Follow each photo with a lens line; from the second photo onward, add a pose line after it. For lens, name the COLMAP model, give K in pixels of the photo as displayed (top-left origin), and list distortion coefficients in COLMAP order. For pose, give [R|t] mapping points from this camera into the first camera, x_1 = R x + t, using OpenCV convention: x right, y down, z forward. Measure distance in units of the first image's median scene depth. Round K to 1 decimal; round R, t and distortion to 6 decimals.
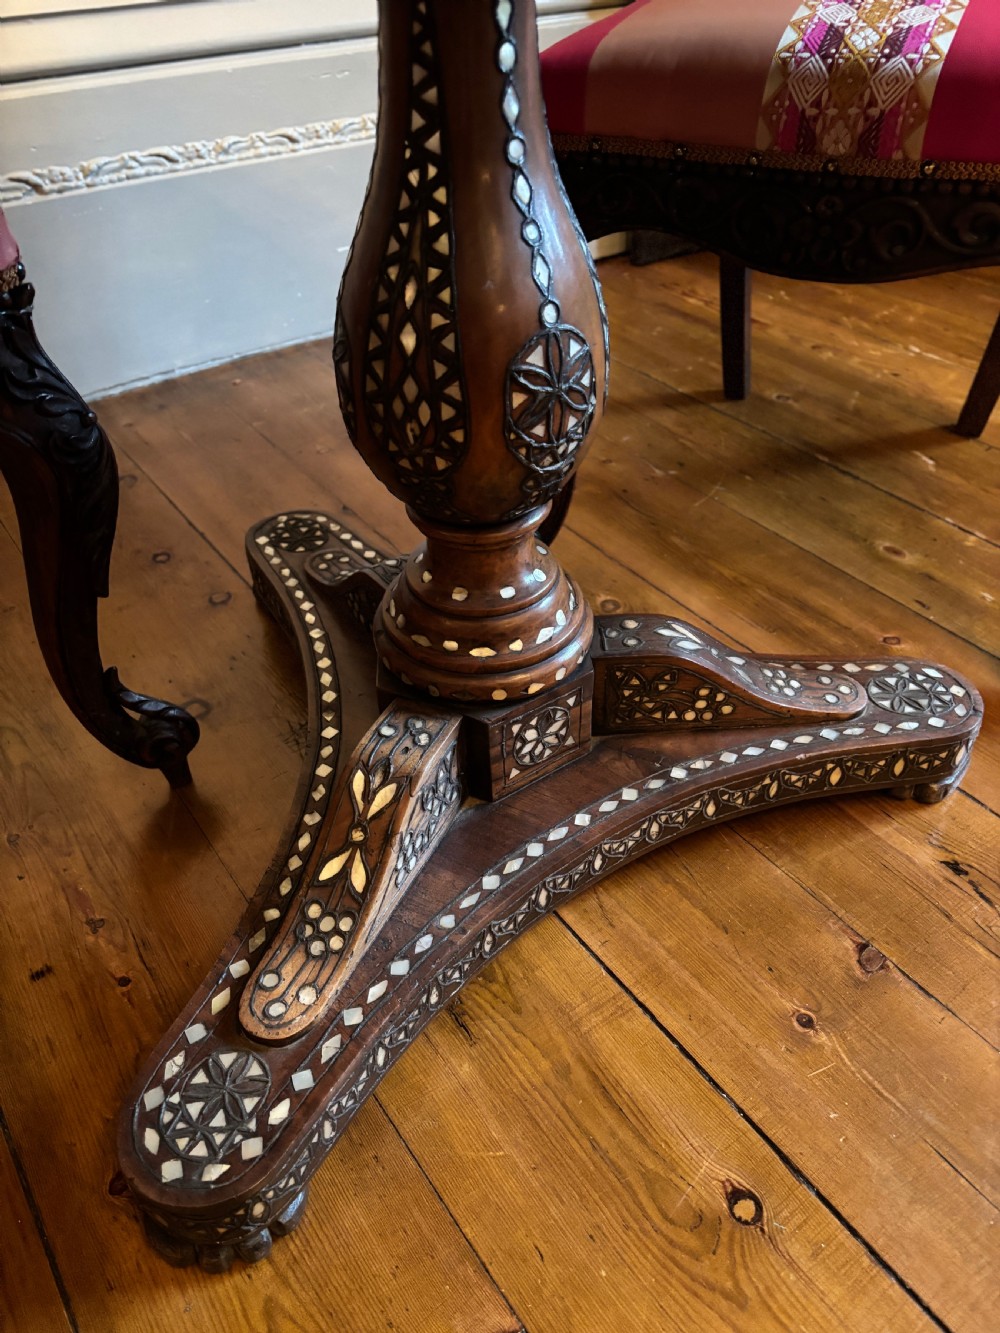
lens RADIAL K [[1017.1, 0, 500.5], [0, 1017.1, 667.9], [0, 0, 1]] dist [0.084575, -0.134369]
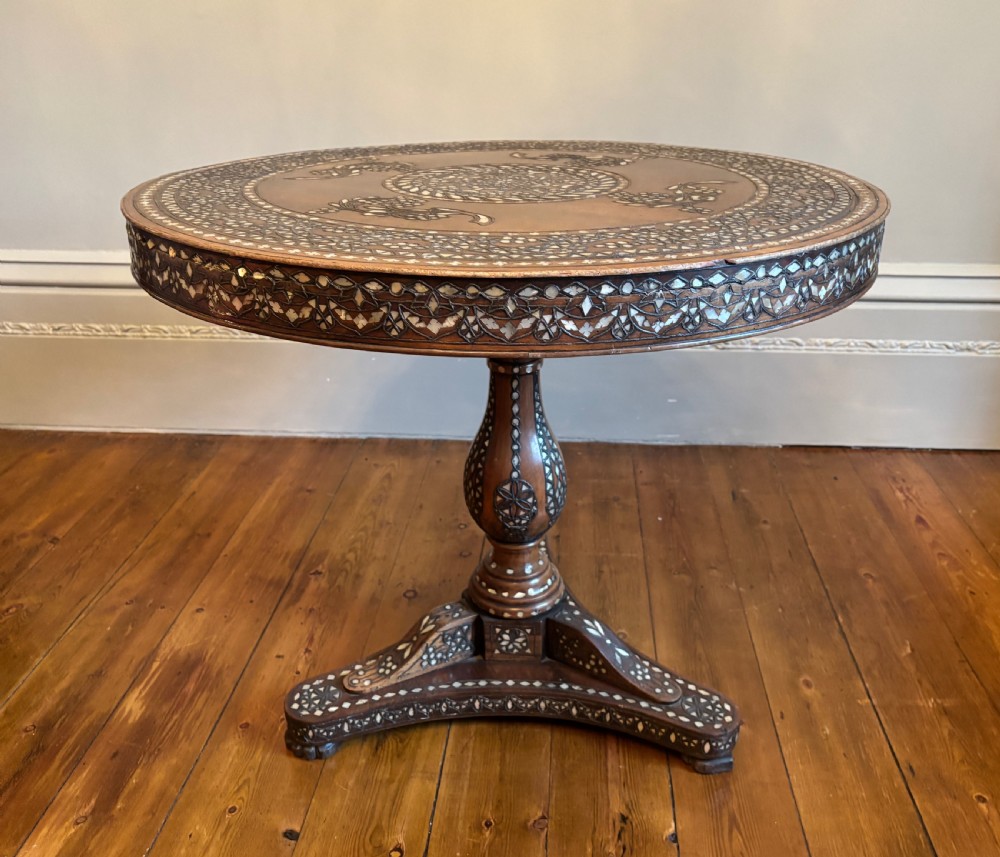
lens RADIAL K [[915.2, 0, 512.1], [0, 915.2, 431.4], [0, 0, 1]] dist [0.147262, -0.404084]
pose [[0.795427, 0.270011, -0.542577, 1.072218], [-0.393999, 0.910649, -0.124429, -0.106202], [0.460501, 0.312749, 0.830739, -0.883627]]
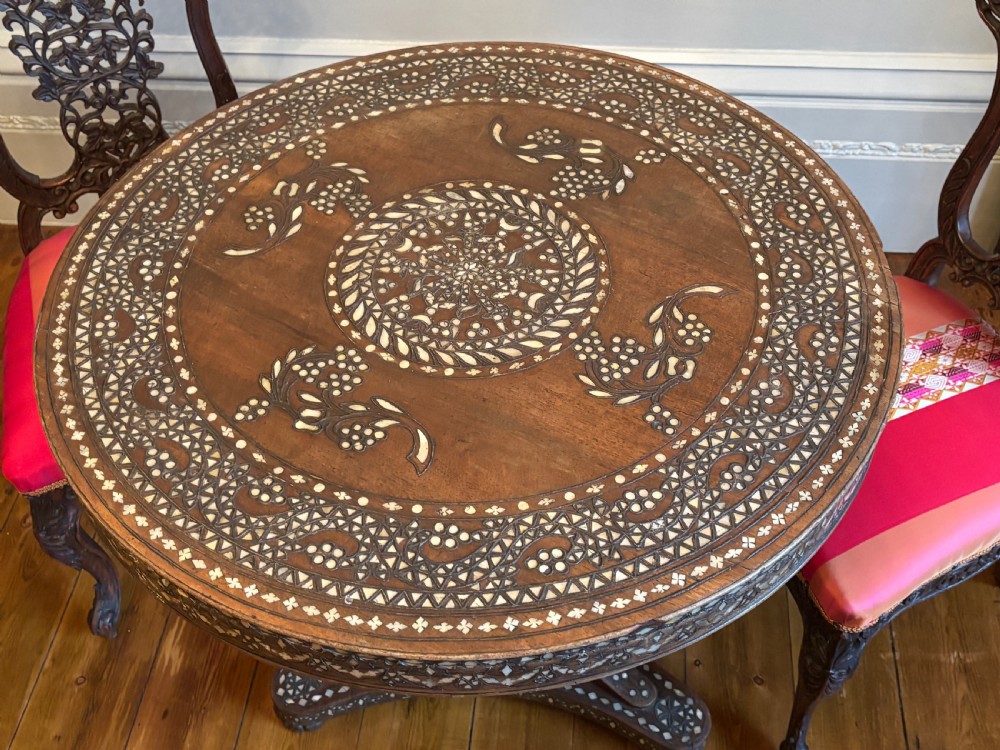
lens RADIAL K [[1109.2, 0, 504.1], [0, 1109.2, 383.2], [0, 0, 1]] dist [0.251681, -0.862326]
pose [[0.754632, 0.498395, -0.426771, 0.886304], [-0.401958, 0.865228, 0.299682, -1.209728], [0.518615, -0.054606, 0.853263, -1.120184]]
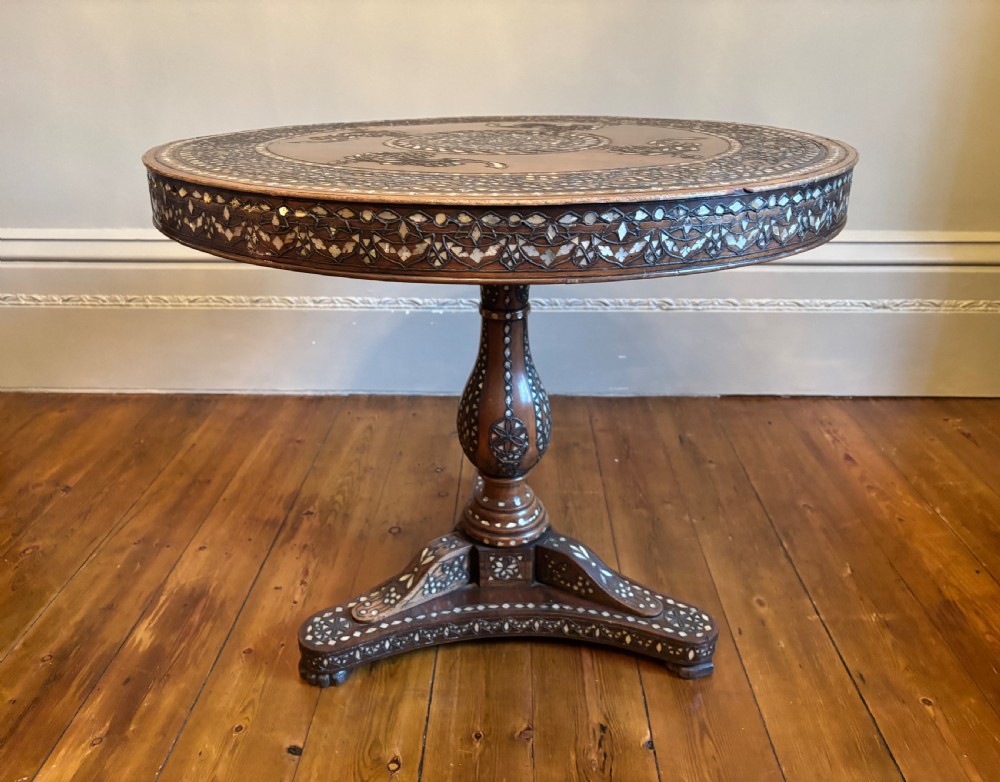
lens RADIAL K [[795.3, 0, 481.0], [0, 795.3, 392.9], [0, 0, 1]] dist [0.124850, -0.307830]
pose [[0.837663, 0.235859, -0.492638, 0.885320], [-0.353136, 0.921952, -0.159059, 0.005694], [0.416673, 0.307206, 0.855575, -0.847950]]
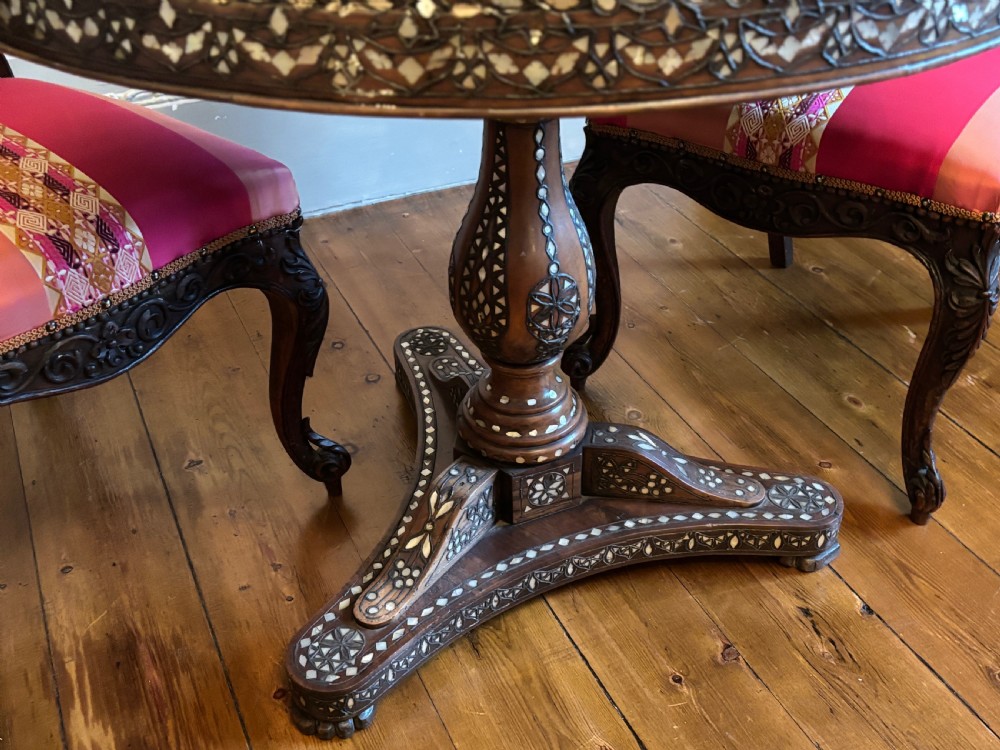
lens RADIAL K [[1109.2, 0, 504.1], [0, 1109.2, 383.2], [0, 0, 1]] dist [0.251681, -0.862326]
pose [[0.982492, 0.117850, -0.144294, 0.226253], [-0.126639, 0.990517, -0.053285, 0.000860], [0.136646, 0.070625, 0.988099, -0.875015]]
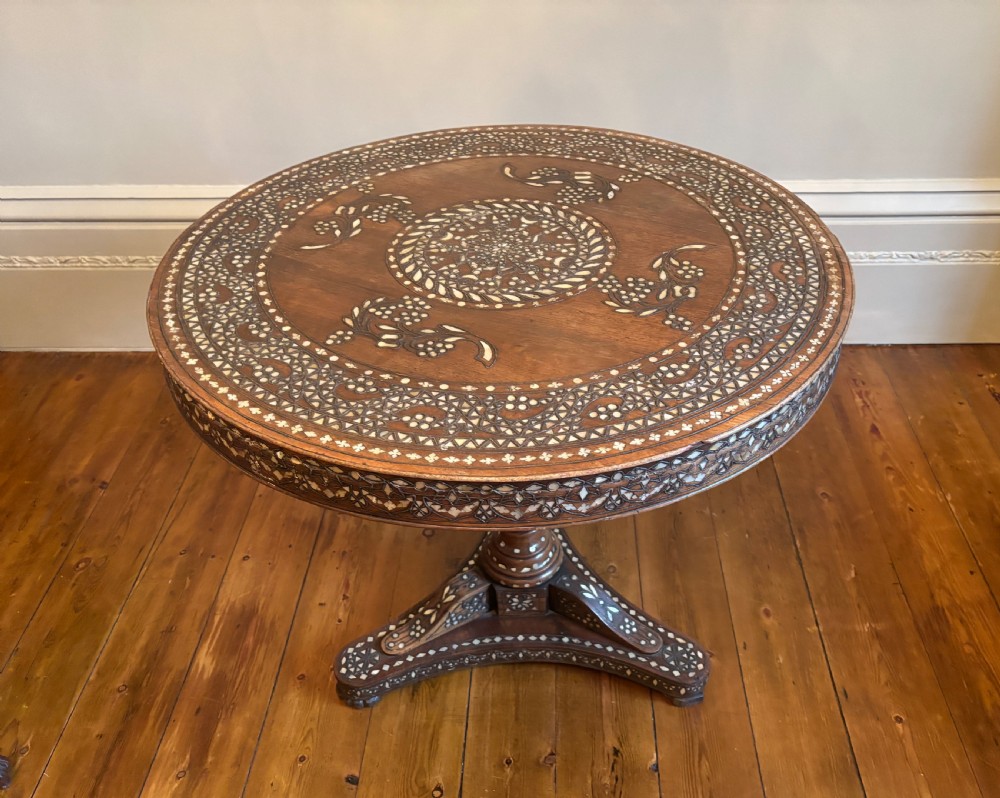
lens RADIAL K [[870.3, 0, 528.4], [0, 870.3, 426.9], [0, 0, 1]] dist [0.194151, -0.633279]
pose [[0.821627, 0.372265, -0.431680, 0.922998], [-0.358379, 0.926259, 0.116661, -0.667454], [0.443276, 0.058853, 0.894451, -1.134411]]
